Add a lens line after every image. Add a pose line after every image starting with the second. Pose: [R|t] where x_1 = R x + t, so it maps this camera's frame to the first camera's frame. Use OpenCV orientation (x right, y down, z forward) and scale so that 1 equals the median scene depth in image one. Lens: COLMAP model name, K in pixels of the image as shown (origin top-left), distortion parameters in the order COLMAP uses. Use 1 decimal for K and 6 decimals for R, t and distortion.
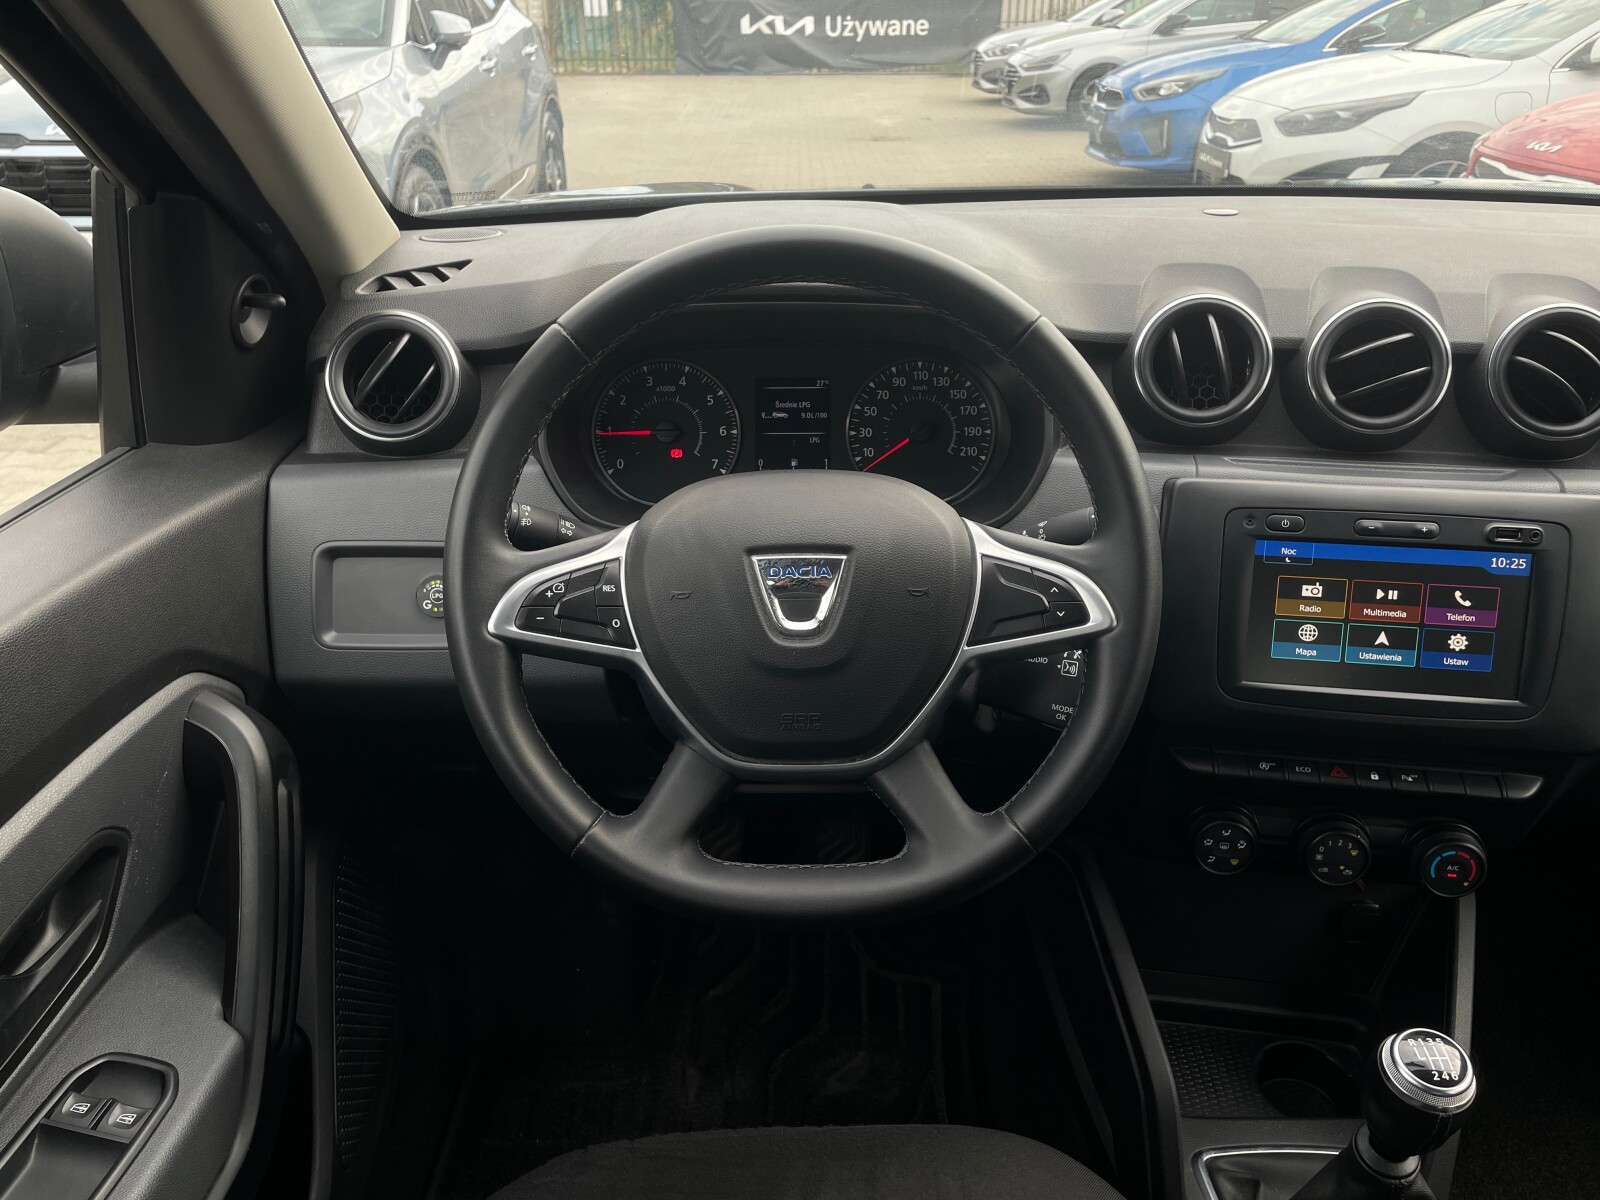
lens RADIAL K [[1193.9, 0, 798.5], [0, 1193.9, 622.0], [0, 0, 1]] dist [0.081273, -0.094971]
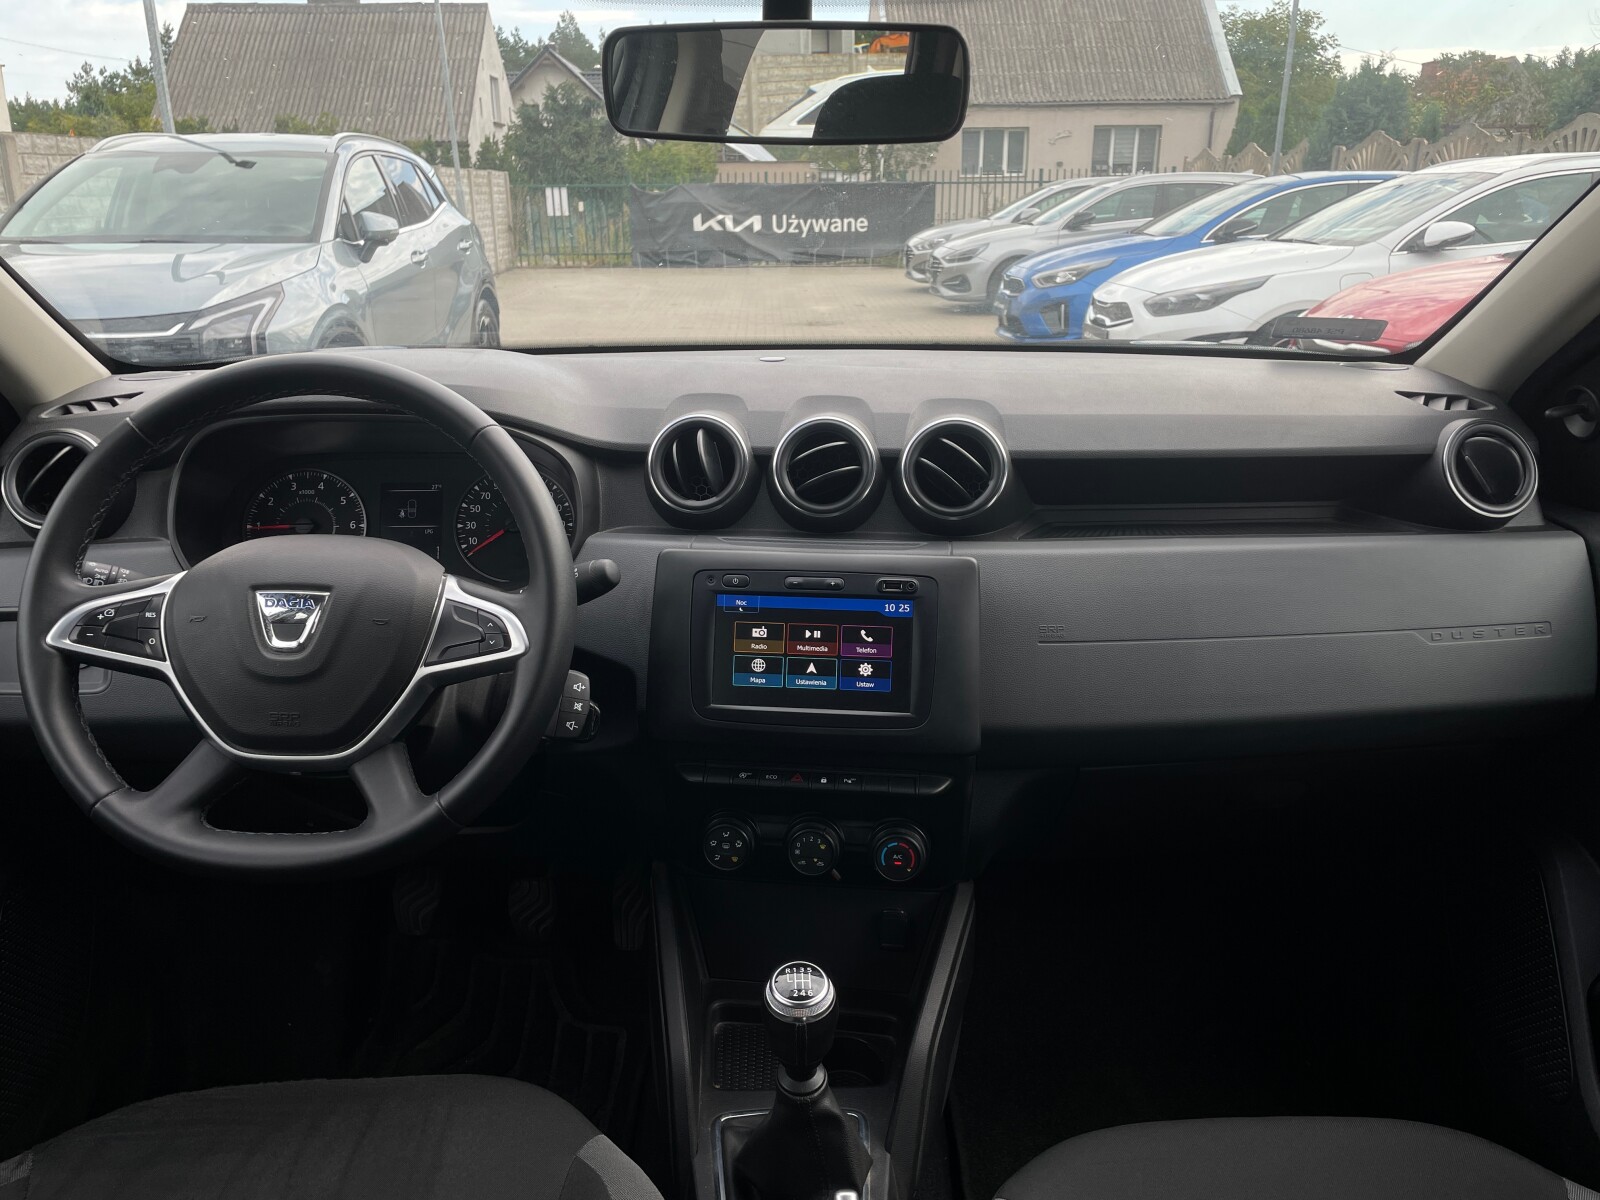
lens RADIAL K [[1193.9, 0, 792.0], [0, 1193.9, 624.4], [0, 0, 1]] dist [0.081273, -0.094971]
pose [[0.999822, -0.011098, 0.015270, 0.404340], [0.013074, 0.990614, -0.136059, 0.128537], [-0.013617, 0.136234, 0.990583, -0.247555]]
